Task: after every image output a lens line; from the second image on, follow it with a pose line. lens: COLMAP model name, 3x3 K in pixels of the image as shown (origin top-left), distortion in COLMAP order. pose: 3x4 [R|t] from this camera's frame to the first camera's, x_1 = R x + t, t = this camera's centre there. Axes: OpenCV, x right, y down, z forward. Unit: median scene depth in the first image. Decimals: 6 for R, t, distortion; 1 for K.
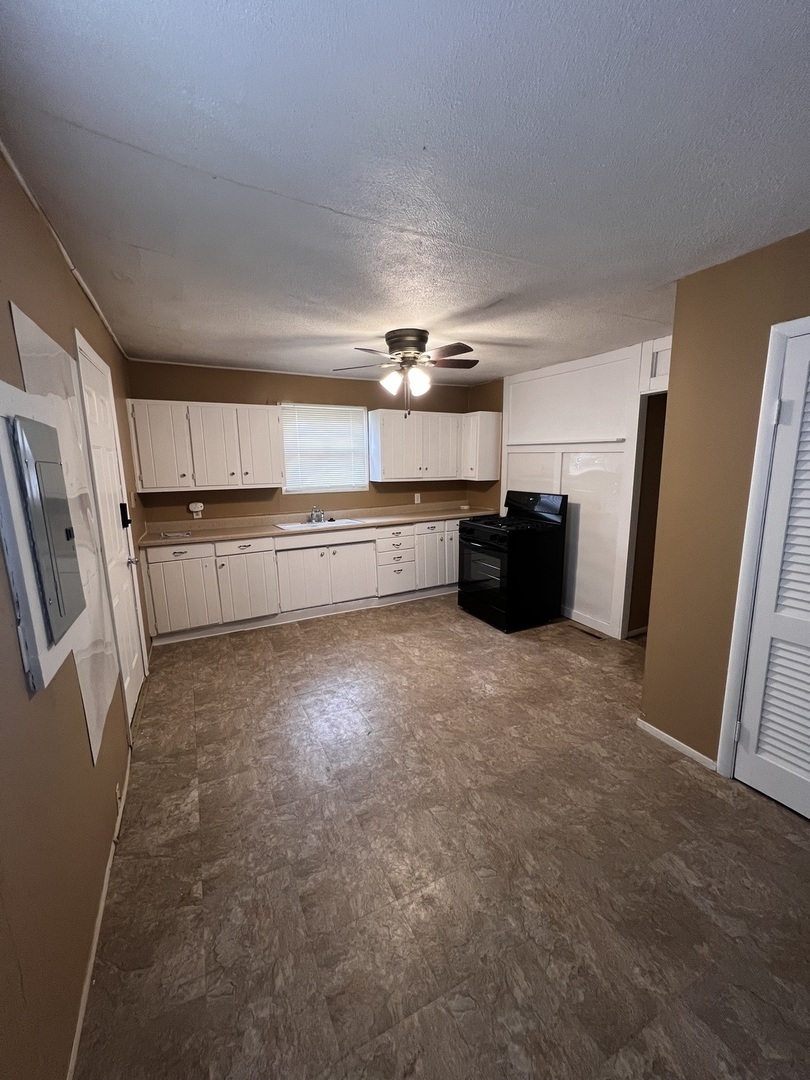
lens RADIAL K [[428.1, 0, 404.6], [0, 428.1, 538.3], [0, 0, 1]] dist [-0.004660, 0.000580]
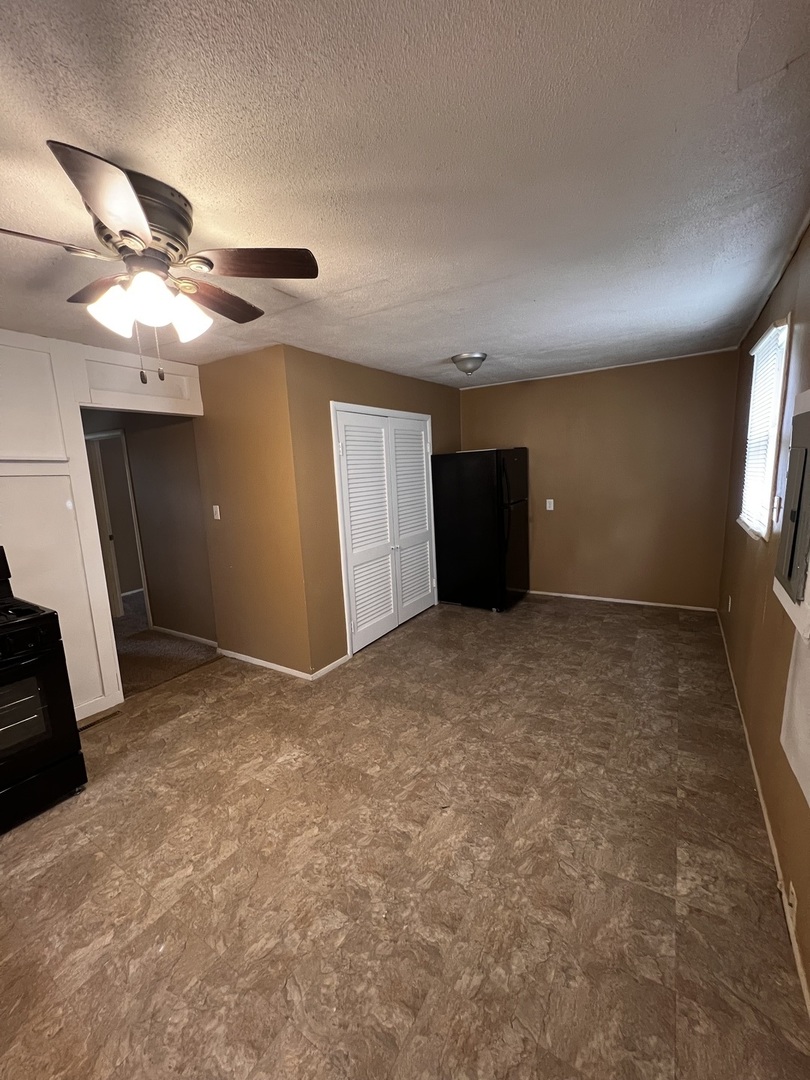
lens RADIAL K [[428.1, 0, 397.0], [0, 428.1, 546.0], [0, 0, 1]] dist [-0.004660, 0.000580]
pose [[-0.502828, -0.113863, 0.856854, -0.512041], [0.201366, 0.948582, 0.244220, -0.168738], [-0.840605, 0.295342, -0.454045, 0.995404]]
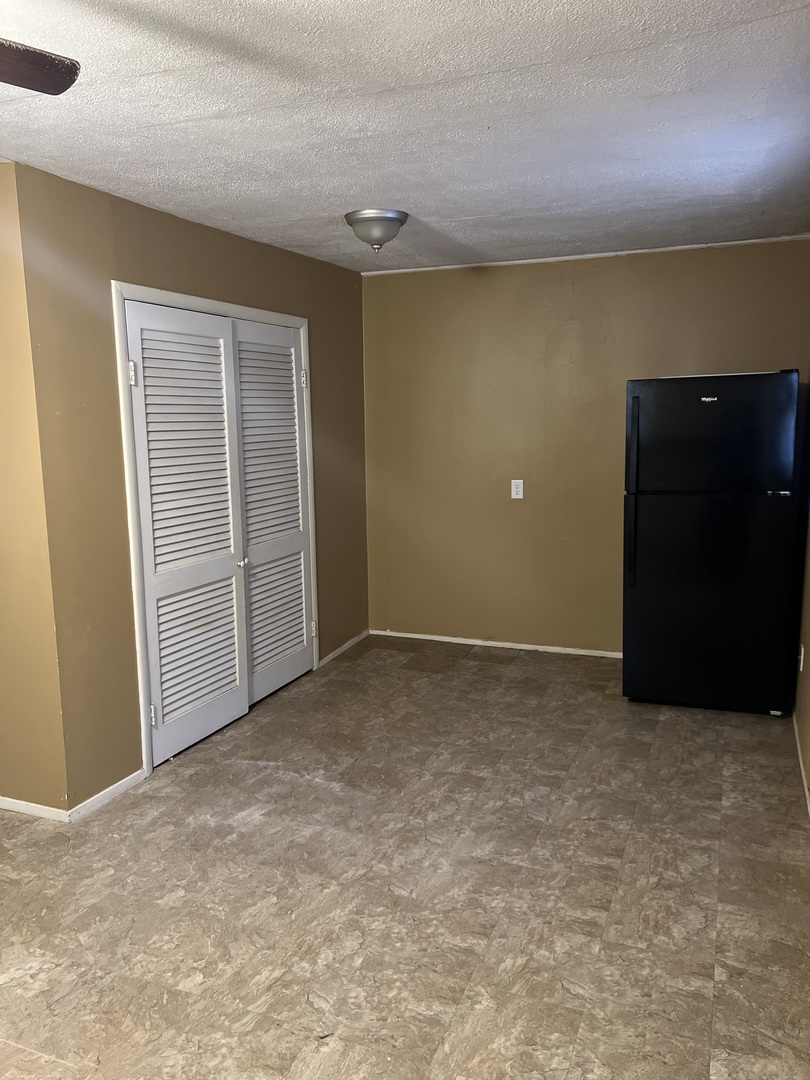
lens RADIAL K [[805.8, 0, 391.7], [0, 805.8, 552.2], [0, 0, 1]] dist [0.052721, -0.059056]
pose [[-0.648132, -0.105055, 0.754247, -0.538467], [0.150918, 0.953075, 0.262434, -0.169718], [-0.746424, 0.283921, -0.601864, 1.006910]]
